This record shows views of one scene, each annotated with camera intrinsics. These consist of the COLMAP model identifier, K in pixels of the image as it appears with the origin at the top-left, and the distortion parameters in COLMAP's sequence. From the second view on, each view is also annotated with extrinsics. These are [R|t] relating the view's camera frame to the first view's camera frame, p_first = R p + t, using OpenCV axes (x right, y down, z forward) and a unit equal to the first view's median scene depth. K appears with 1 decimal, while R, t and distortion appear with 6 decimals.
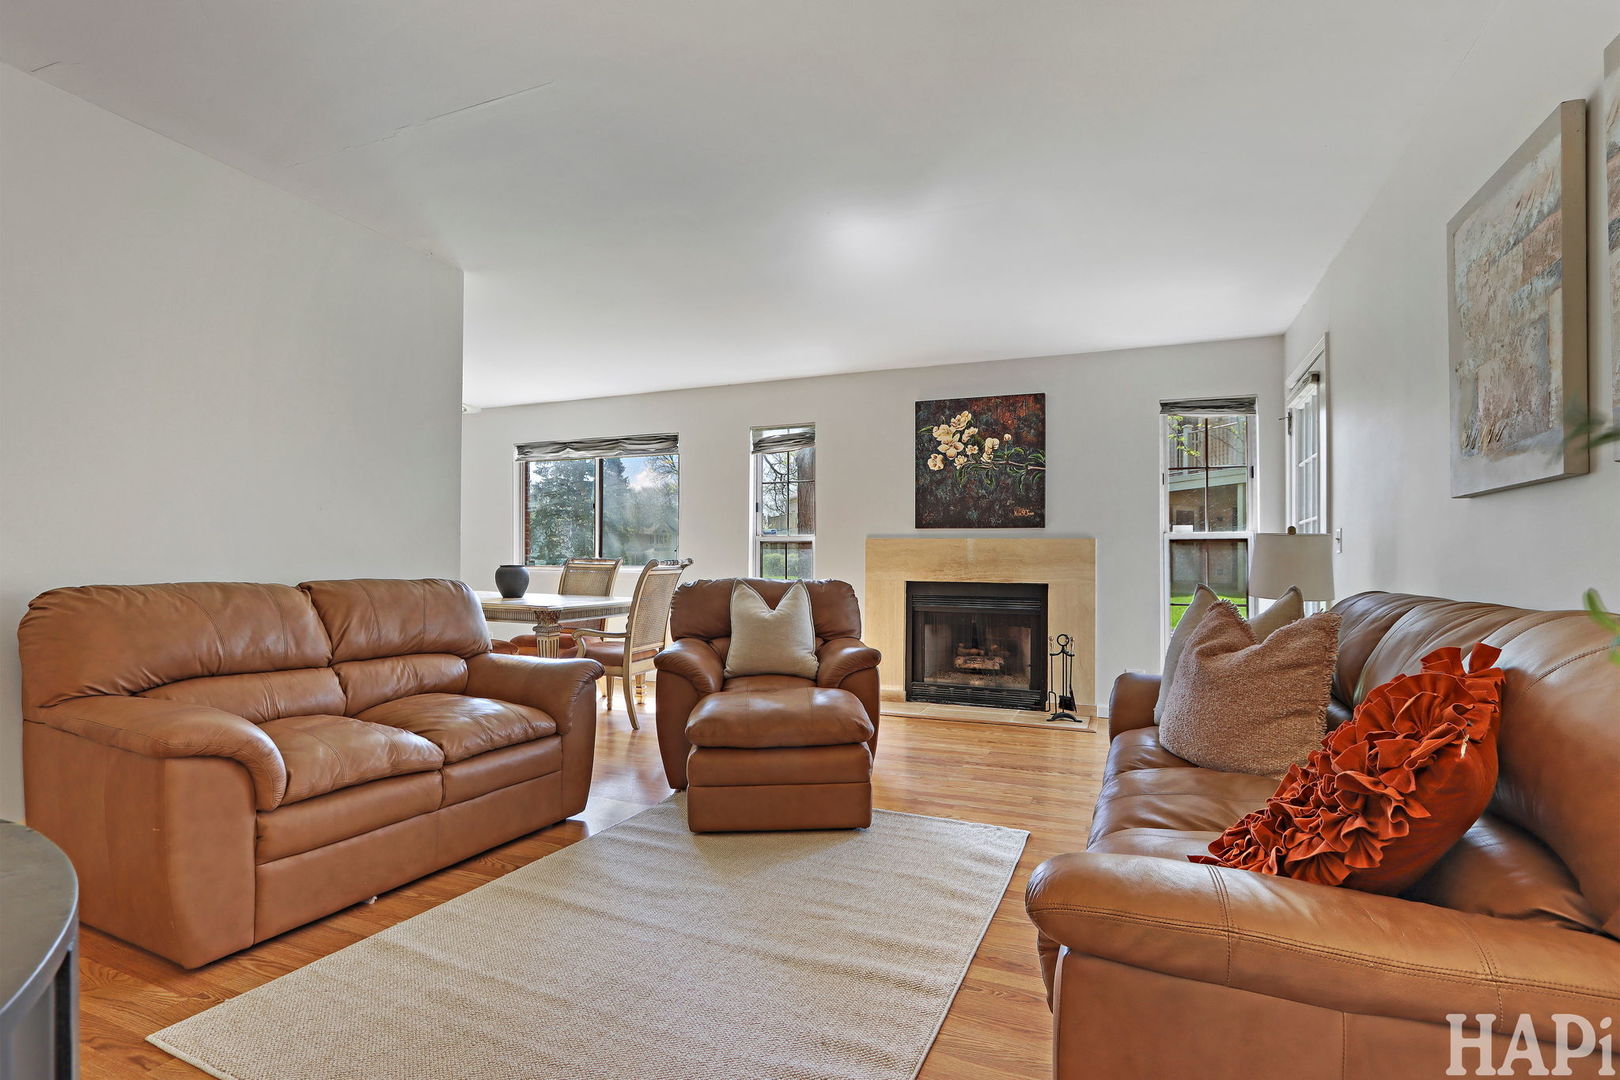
lens RADIAL K [[756.5, 0, 806.4], [0, 756.5, 538.4], [0, 0, 1]] dist [-0.013284, 0.001687]
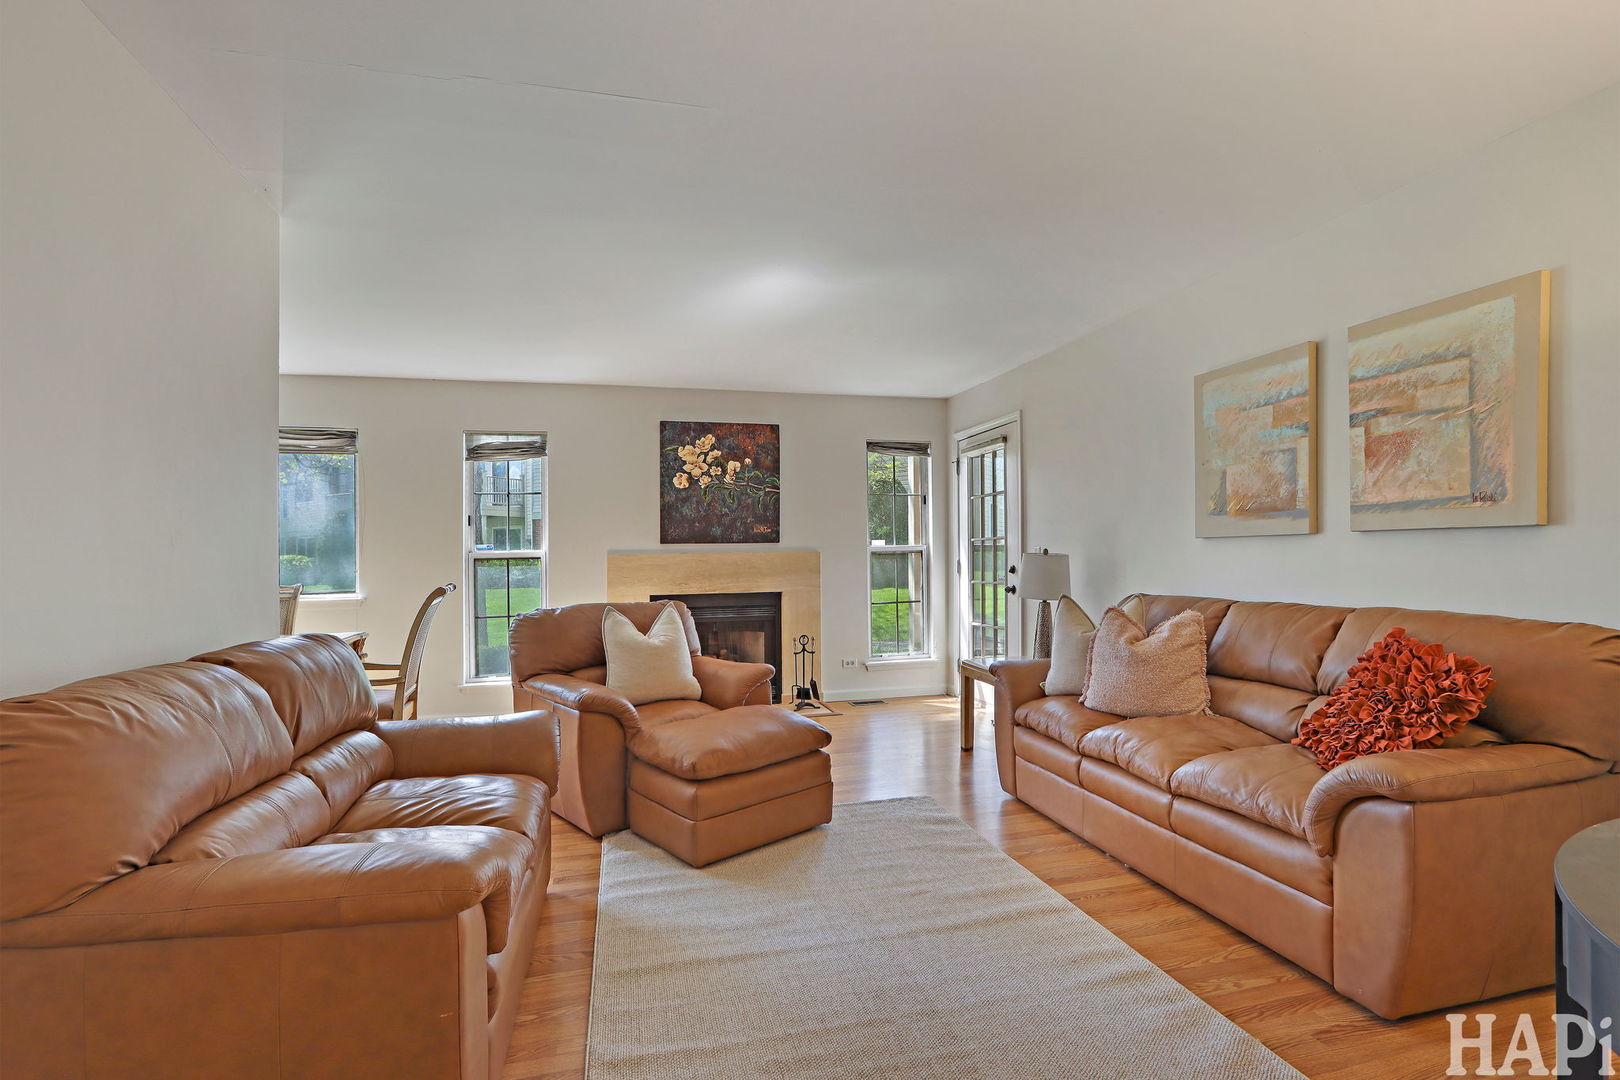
lens RADIAL K [[756.5, 0, 799.1], [0, 756.5, 536.8], [0, 0, 1]] dist [-0.013284, 0.001687]
pose [[0.799741, -0.007899, 0.600294, -0.338487], [0.007298, 0.999967, 0.003435, -0.026182], [-0.600301, 0.001634, 0.799772, 0.065499]]
